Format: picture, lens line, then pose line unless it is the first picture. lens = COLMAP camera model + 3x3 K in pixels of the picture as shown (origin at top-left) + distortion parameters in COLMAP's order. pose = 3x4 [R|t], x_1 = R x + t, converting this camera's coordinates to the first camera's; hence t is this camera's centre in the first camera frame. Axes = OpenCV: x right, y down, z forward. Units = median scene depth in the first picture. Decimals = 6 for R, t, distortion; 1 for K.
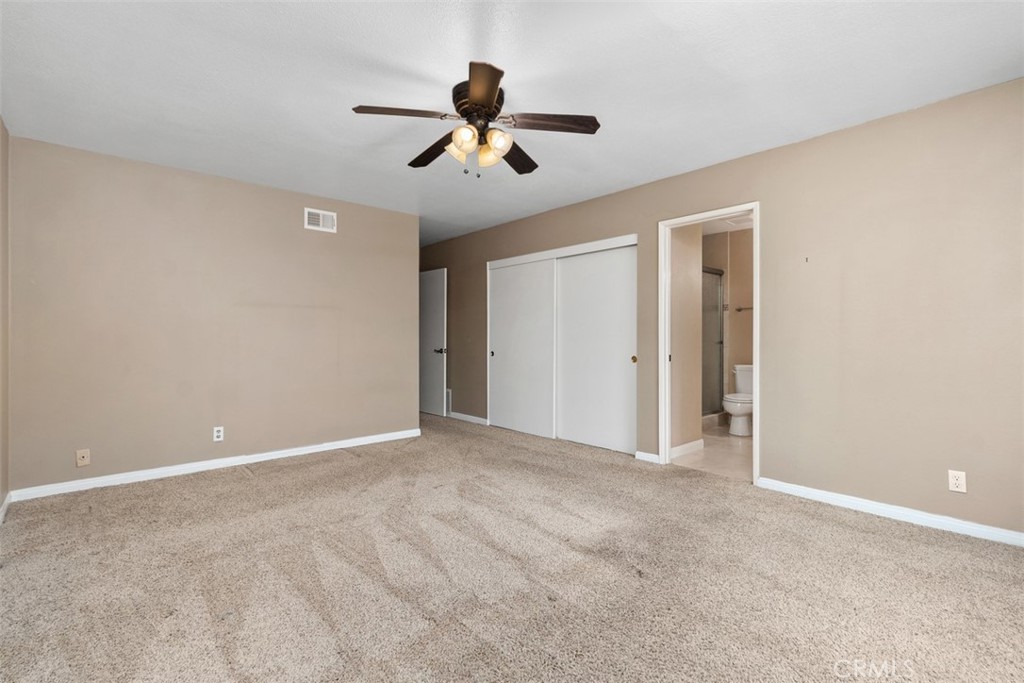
lens RADIAL K [[467.3, 0, 510.9], [0, 467.3, 339.8], [0, 0, 1]] dist [0.011912, -0.005181]
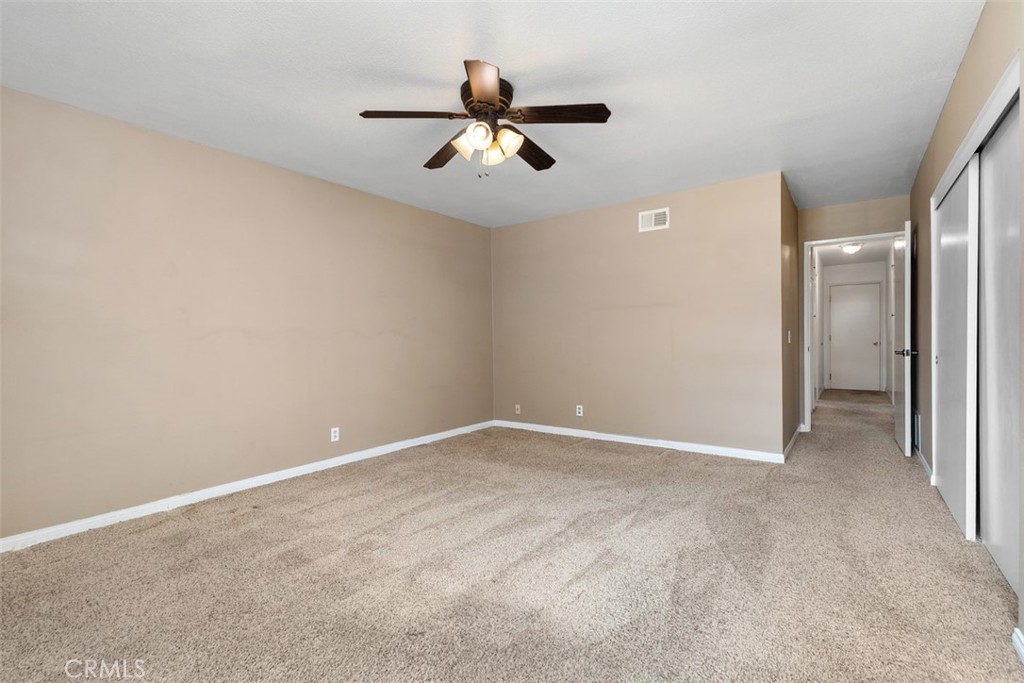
lens RADIAL K [[467.3, 0, 511.3], [0, 467.3, 342.3], [0, 0, 1]] dist [0.011912, -0.005181]
pose [[0.198574, 0.009106, -0.980044, 0.668644], [0.011340, 0.999869, 0.011588, -0.006760], [0.980020, -0.013415, 0.198445, 0.613769]]
